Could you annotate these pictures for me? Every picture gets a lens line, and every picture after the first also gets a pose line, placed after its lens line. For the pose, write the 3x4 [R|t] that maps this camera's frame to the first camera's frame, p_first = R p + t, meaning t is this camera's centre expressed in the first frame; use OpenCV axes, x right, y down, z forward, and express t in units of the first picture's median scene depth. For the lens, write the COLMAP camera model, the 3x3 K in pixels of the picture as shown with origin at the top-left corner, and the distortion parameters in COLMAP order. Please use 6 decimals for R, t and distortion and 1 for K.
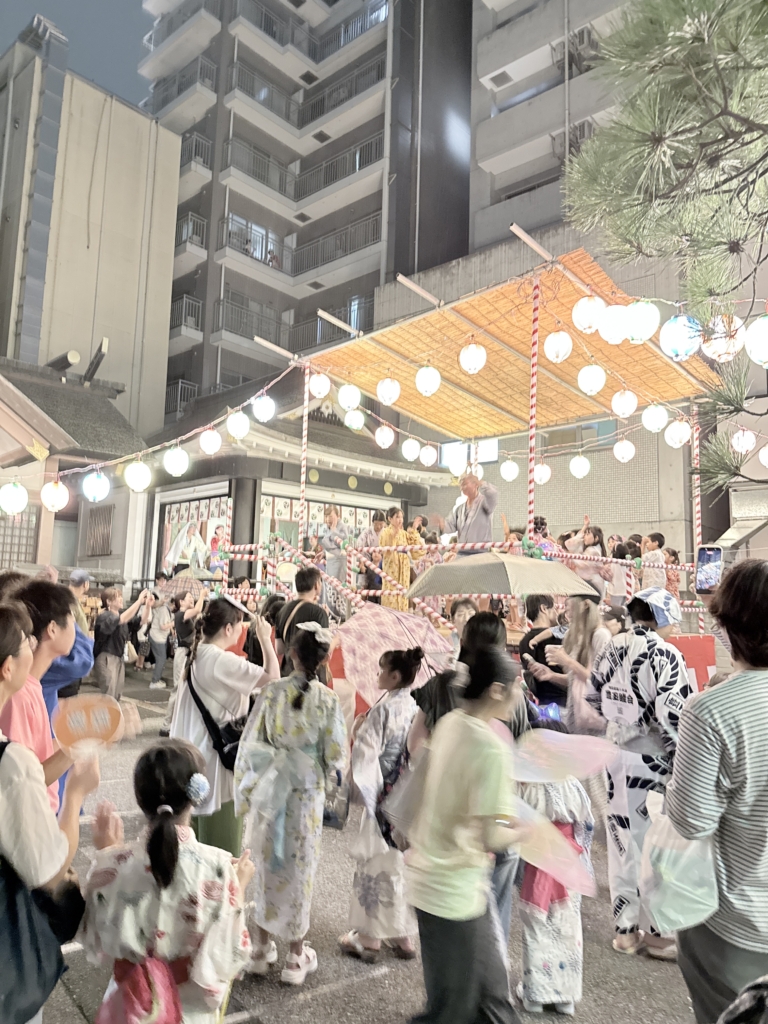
lens RADIAL K [[728.0, 0, 384.3], [0, 728.0, 510.6], [0, 0, 1]] dist [-0.001062, -0.000163]
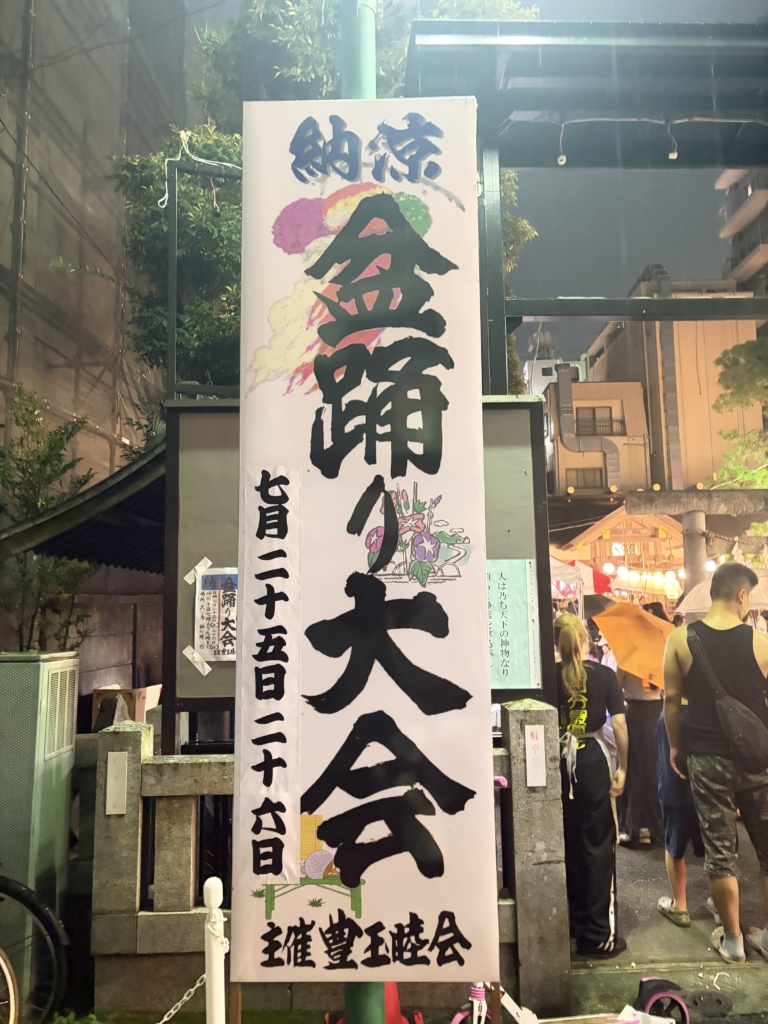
lens RADIAL K [[778.0, 0, 384.1], [0, 778.0, 512.5], [0, 0, 1]] dist [0.003928, 0.001419]
pose [[0.663551, -0.132812, -0.736248, 0.367143], [0.126611, 0.989856, -0.064452, -0.088643], [0.737340, -0.050450, 0.673636, -0.700591]]
